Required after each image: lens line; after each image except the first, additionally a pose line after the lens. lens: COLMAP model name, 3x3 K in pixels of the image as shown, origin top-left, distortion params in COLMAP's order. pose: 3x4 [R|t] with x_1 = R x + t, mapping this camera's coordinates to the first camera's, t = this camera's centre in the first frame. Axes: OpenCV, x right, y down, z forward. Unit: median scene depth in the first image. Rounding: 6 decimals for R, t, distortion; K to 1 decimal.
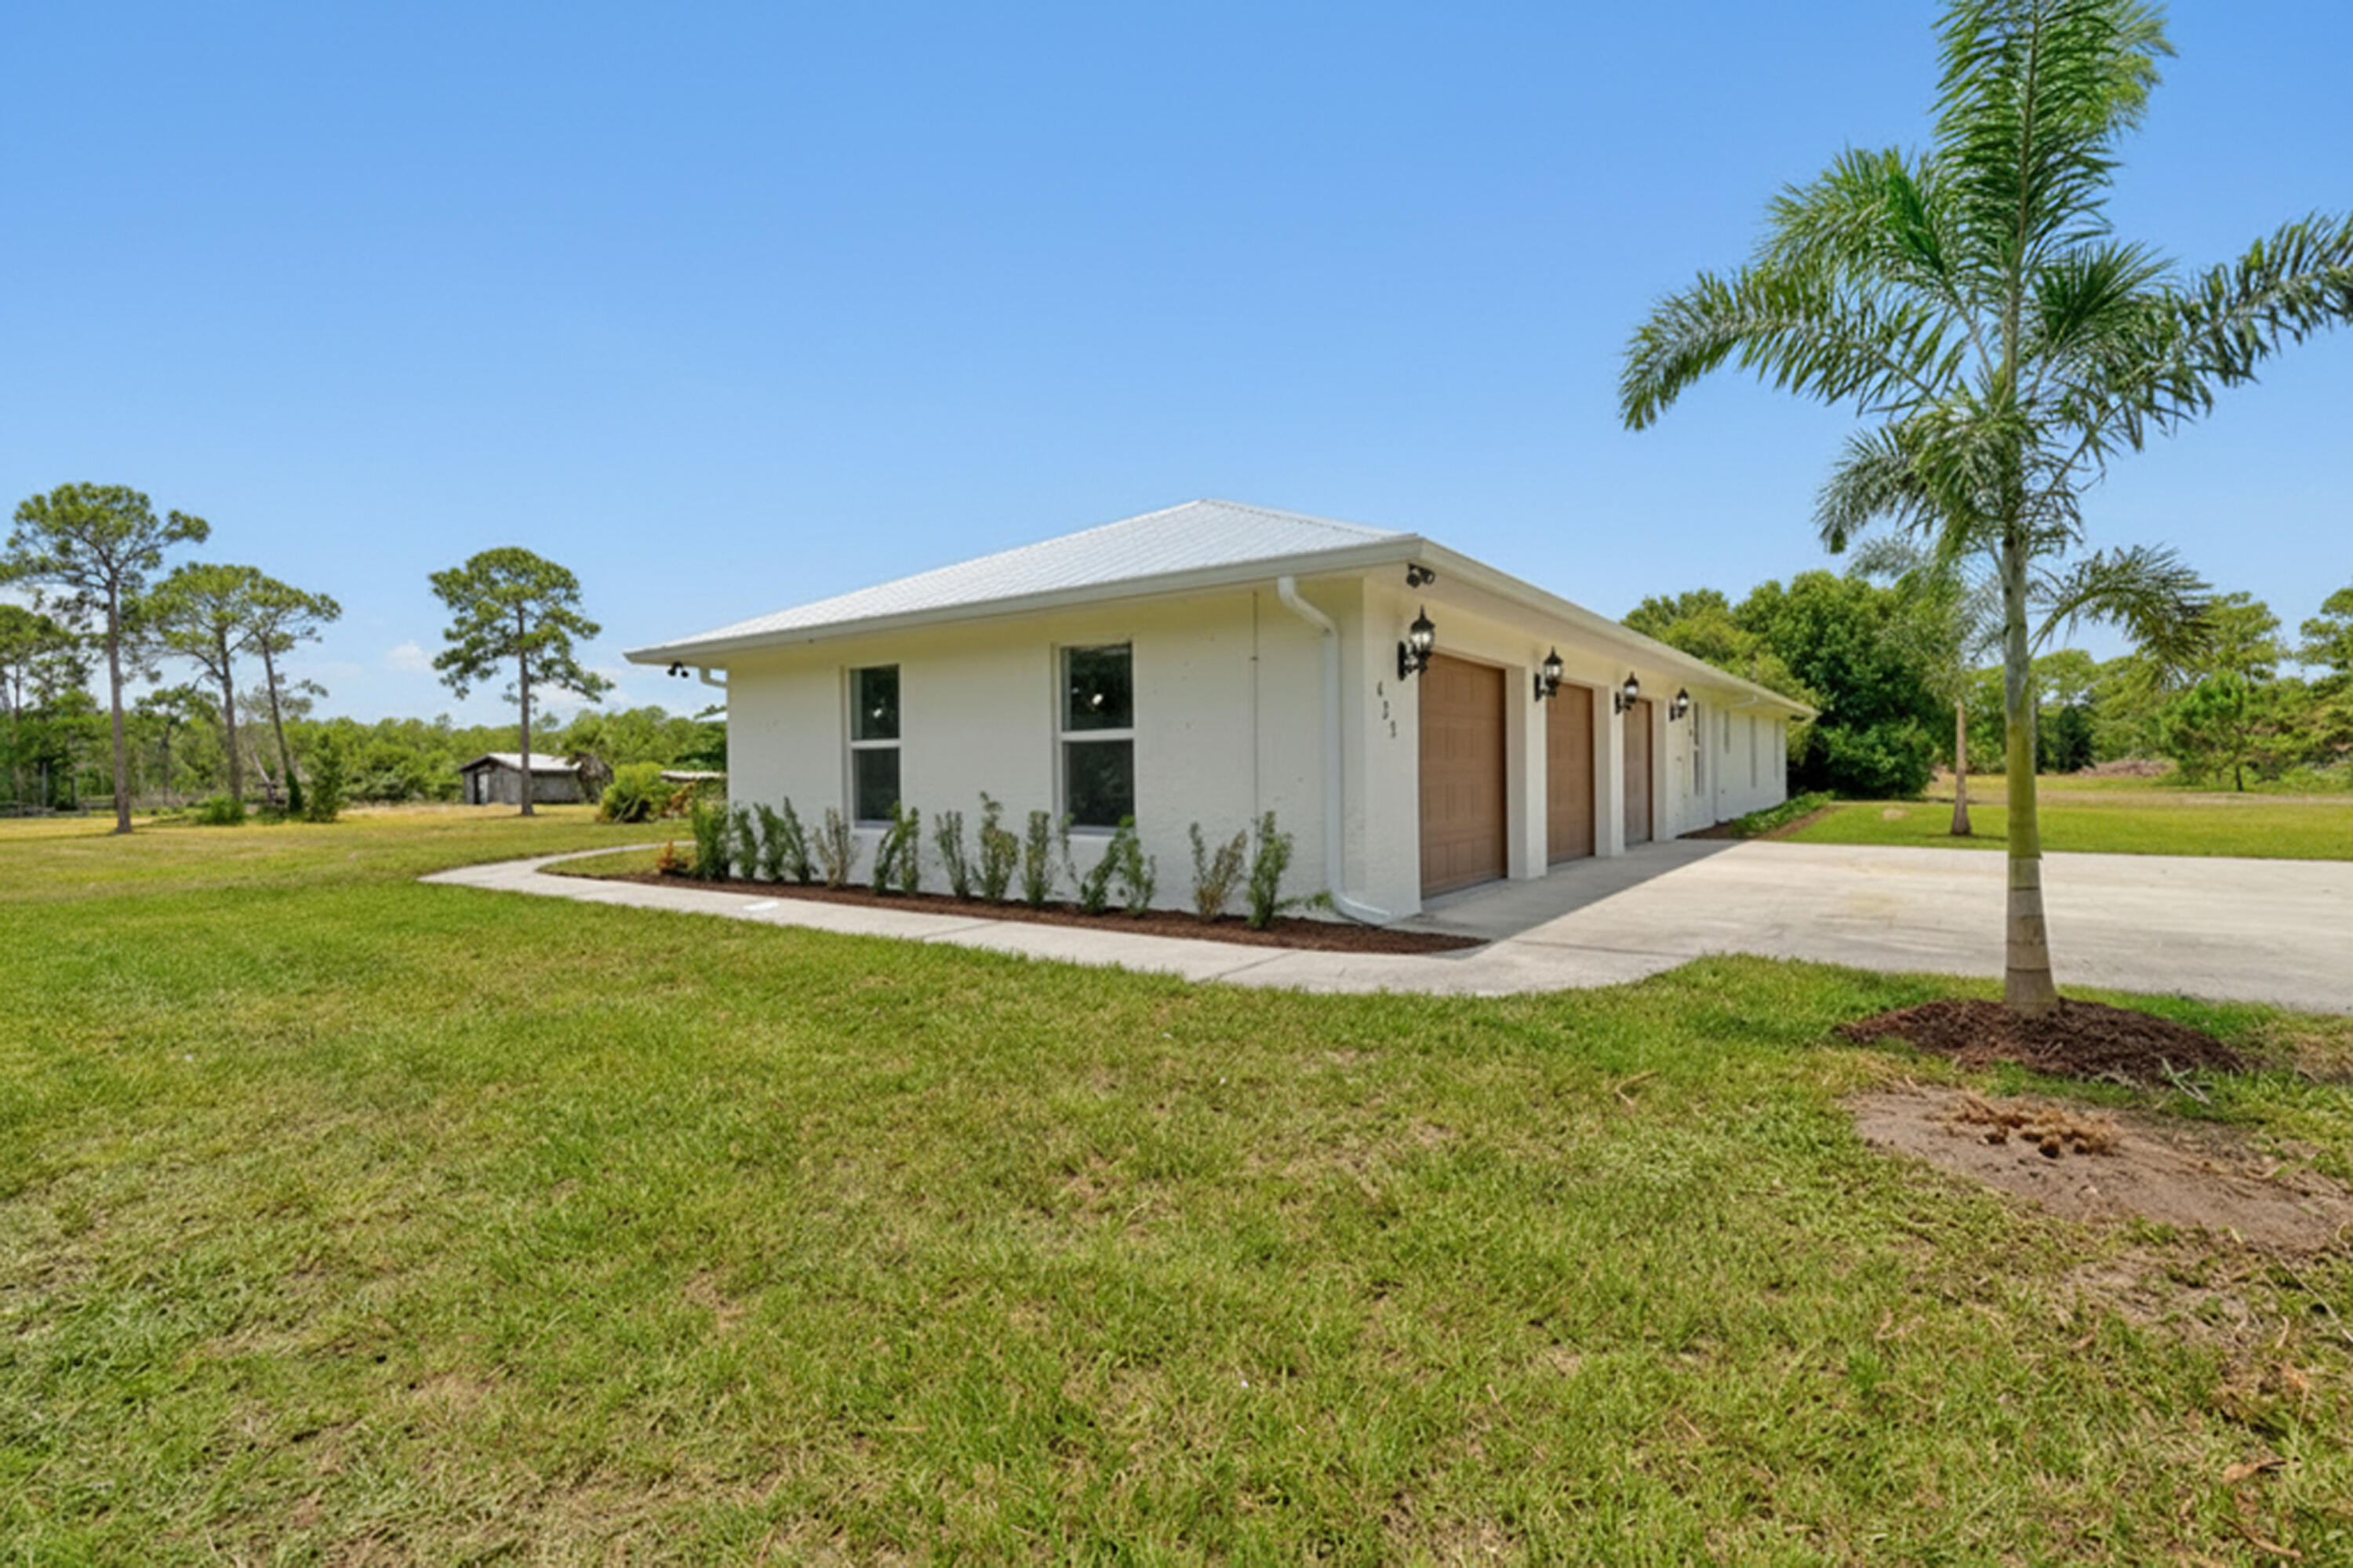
lens RADIAL K [[1002.8, 0, 1176.5], [0, 1002.8, 784.0], [0, 0, 1]] dist [-0.001334, -0.000497]
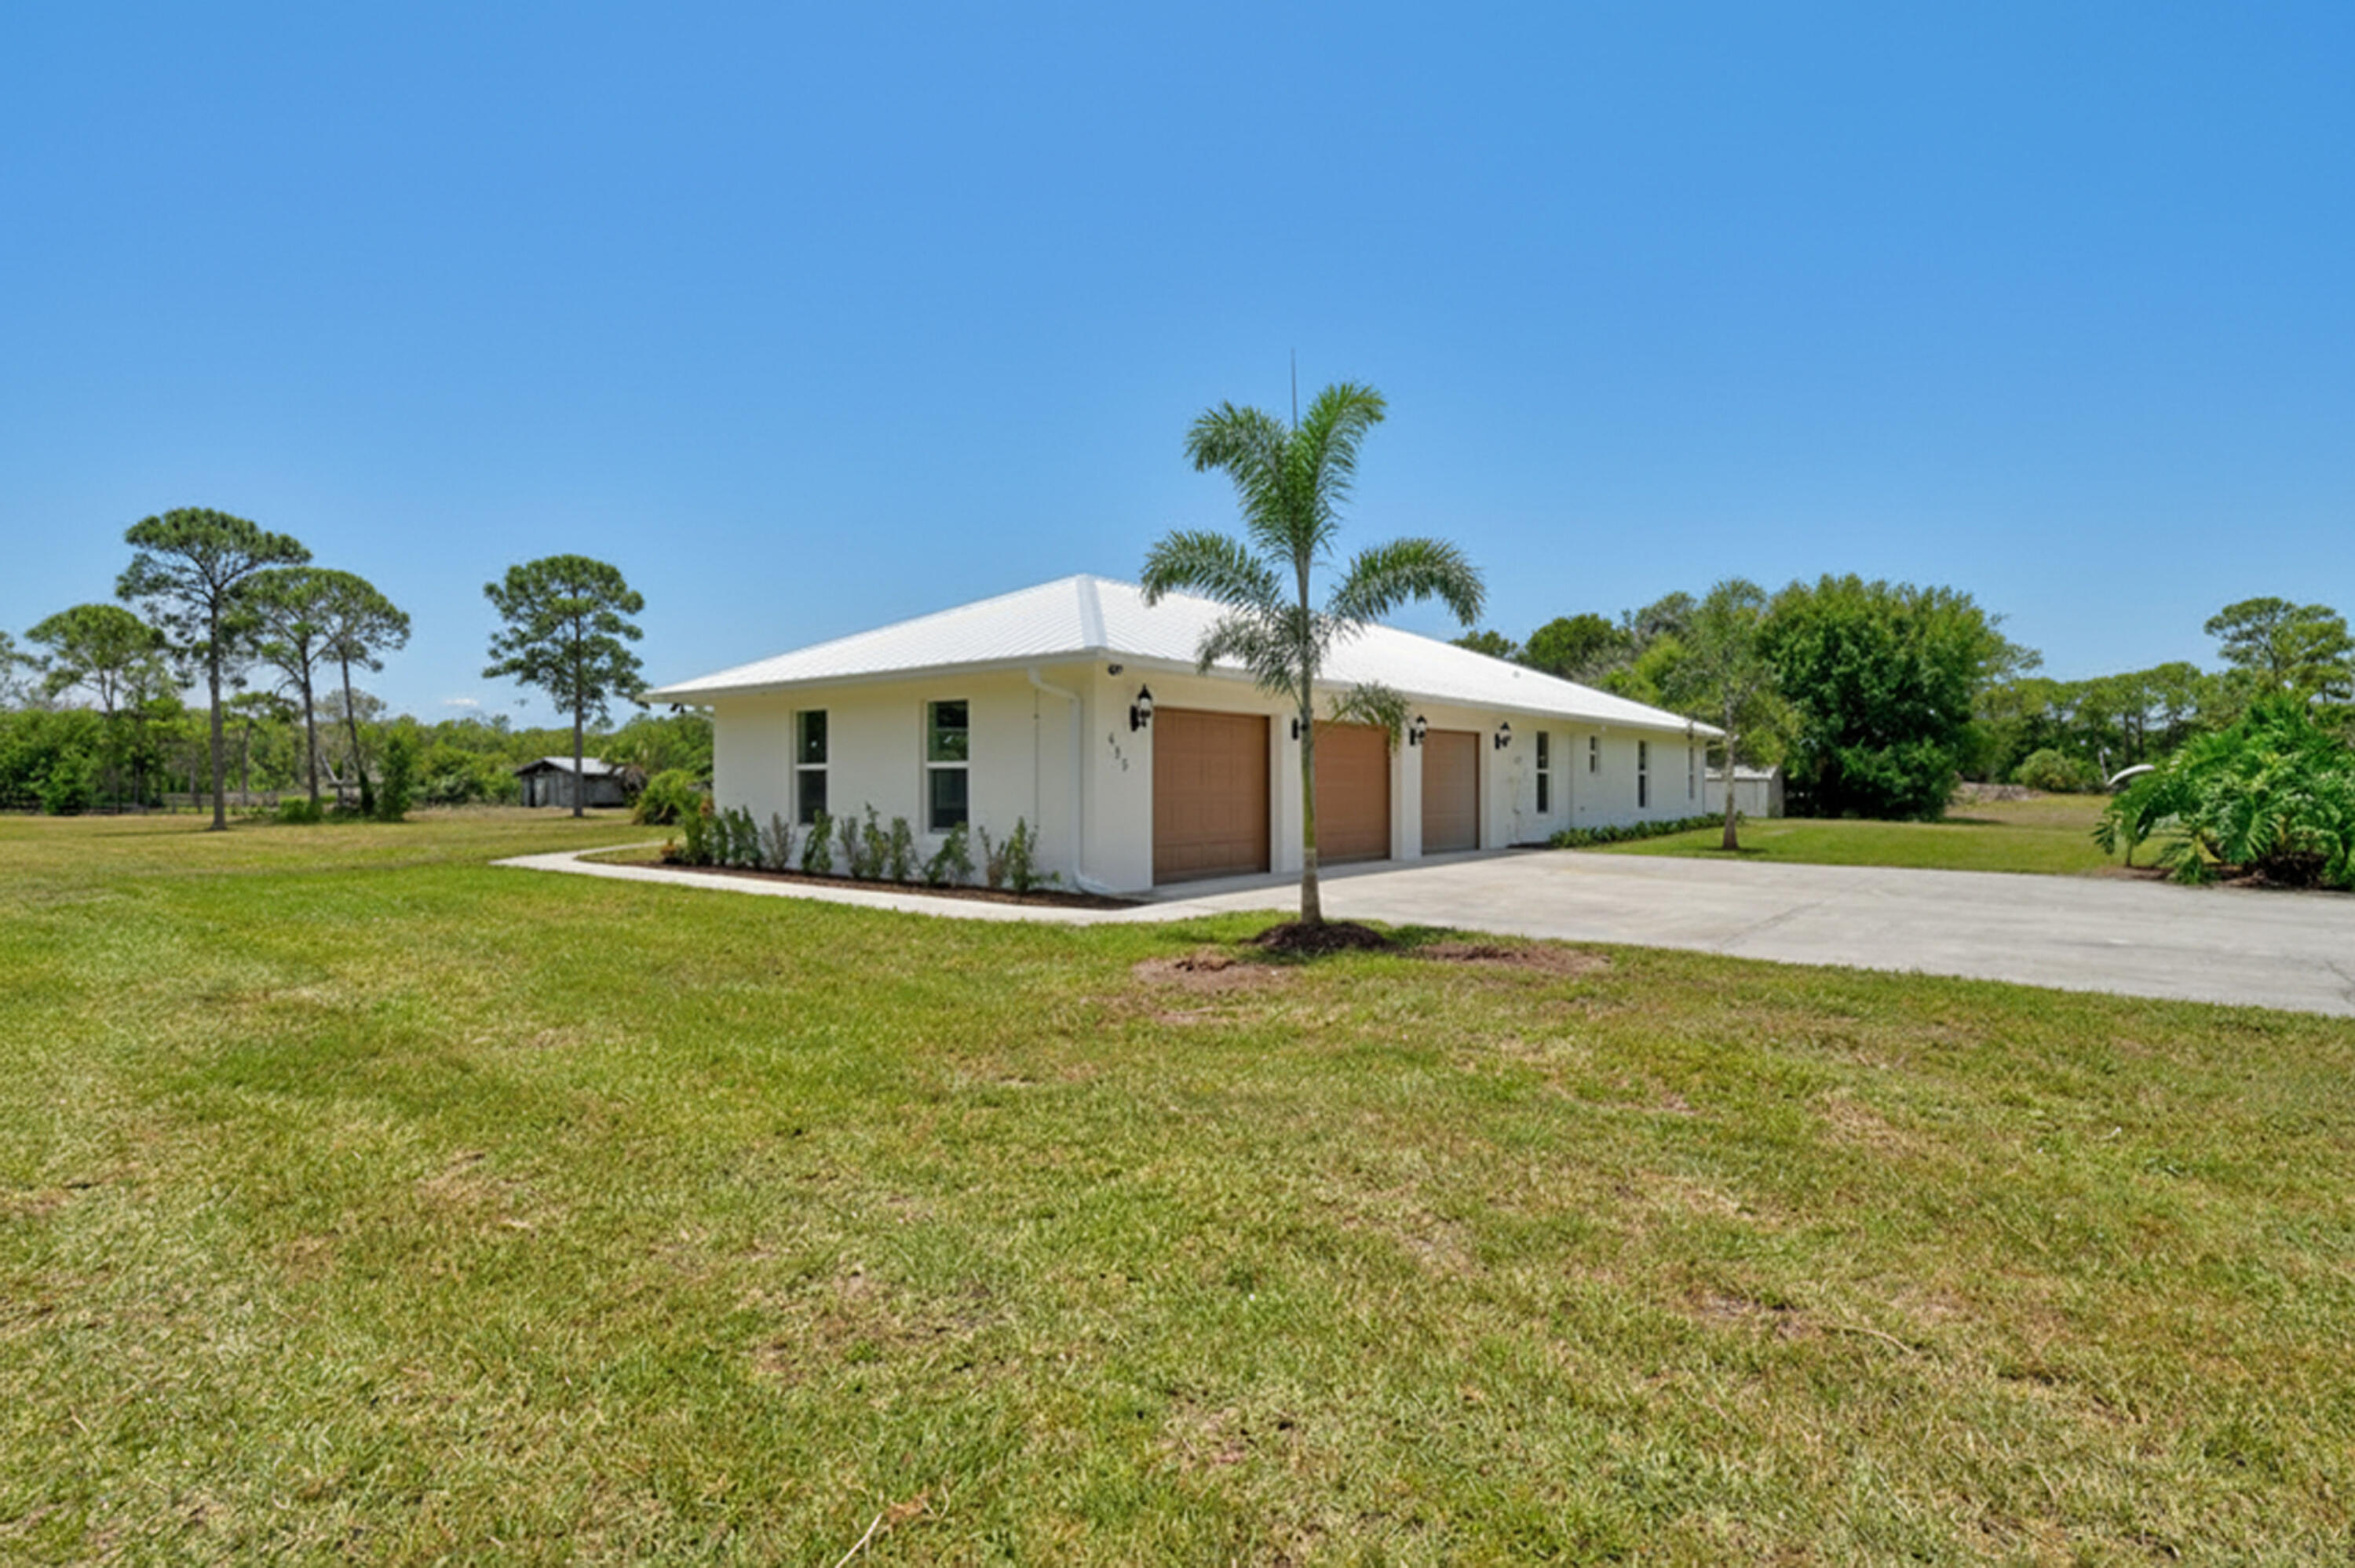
lens RADIAL K [[1054.9, 0, 1177.5], [0, 1054.9, 784.0], [0, 0, 1]] dist [0.003327, 0.000324]
pose [[0.998042, 0.011083, -0.061564, 0.063150], [-0.011661, 0.999891, -0.009032, -0.002083], [0.061457, 0.009732, 0.998062, -0.089912]]
